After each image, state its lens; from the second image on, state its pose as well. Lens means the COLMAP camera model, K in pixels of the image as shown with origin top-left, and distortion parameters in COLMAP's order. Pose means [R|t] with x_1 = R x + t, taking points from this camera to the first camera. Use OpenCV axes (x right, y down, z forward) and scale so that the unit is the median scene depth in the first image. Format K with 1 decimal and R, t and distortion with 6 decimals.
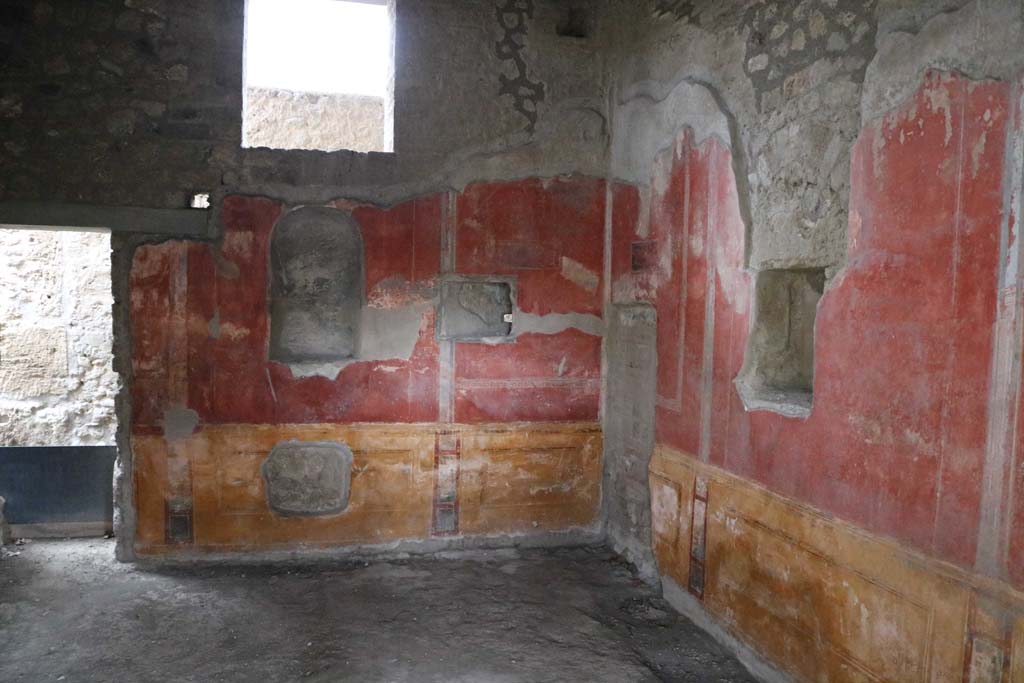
lens RADIAL K [[849.7, 0, 513.1], [0, 849.7, 345.3], [0, 0, 1]] dist [-0.157045, 0.132226]
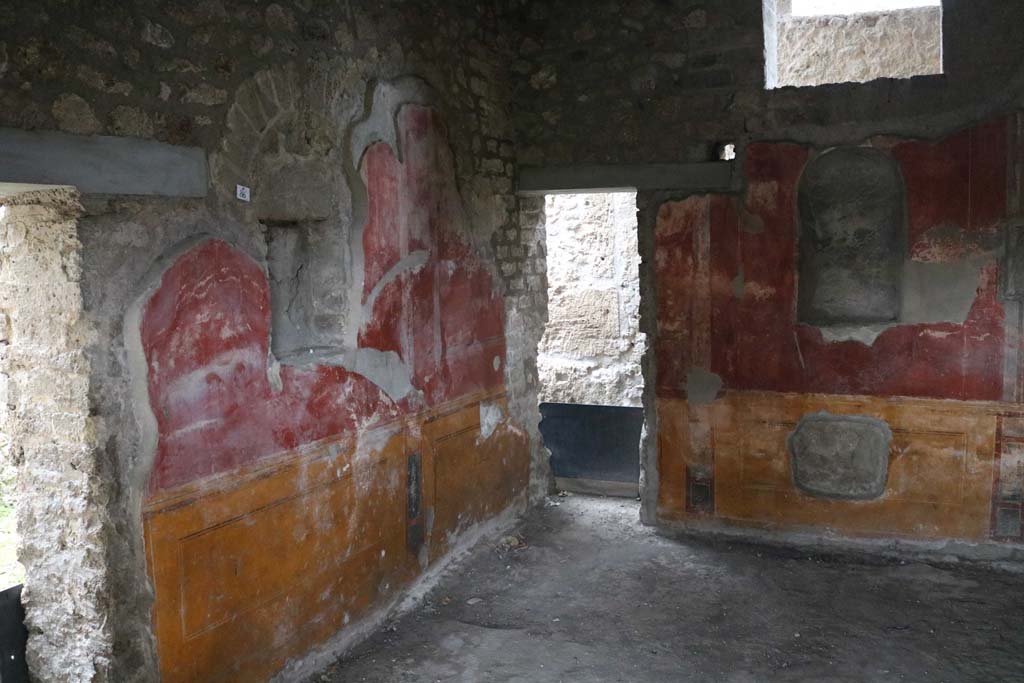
lens RADIAL K [[959.7, 0, 512.7], [0, 959.7, 342.0], [0, 0, 1]] dist [-0.099309, 0.000000]
pose [[0.769581, 0.022540, -0.638152, 0.129447], [-0.002303, 0.999468, 0.032525, 0.006403], [0.638546, -0.023561, 0.769223, 0.015299]]
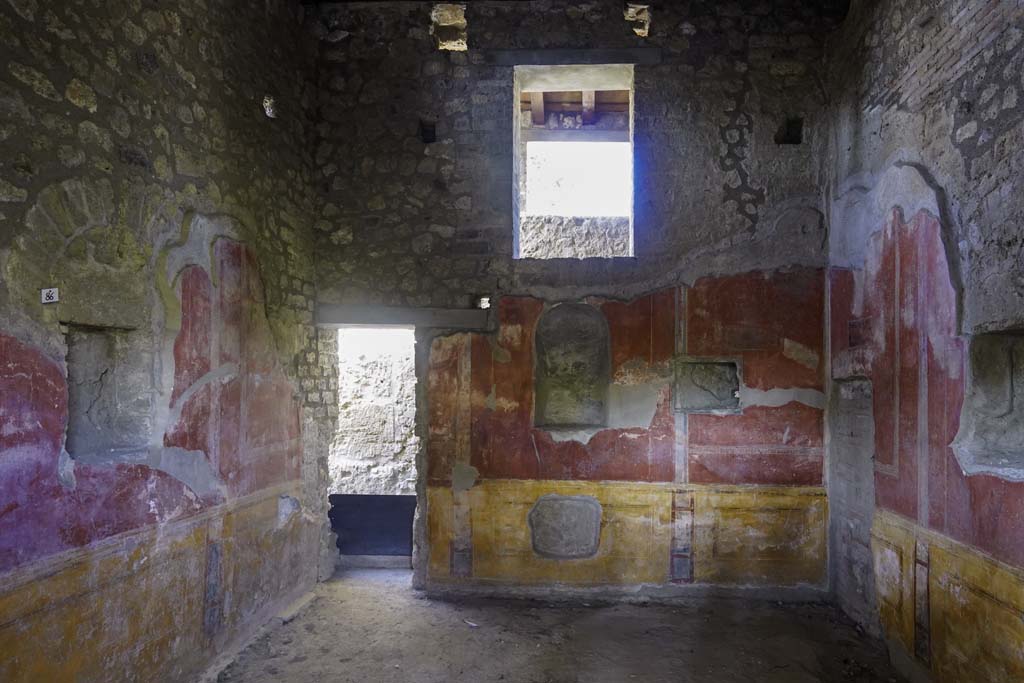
lens RADIAL K [[667.8, 0, 569.7], [0, 667.8, 375.0], [0, 0, 1]] dist [0.010129, -0.001031]
pose [[0.954510, -0.020192, -0.297493, 0.054393], [-0.004513, 0.996612, -0.082125, 0.021057], [0.298143, 0.079732, 0.951185, 0.073105]]
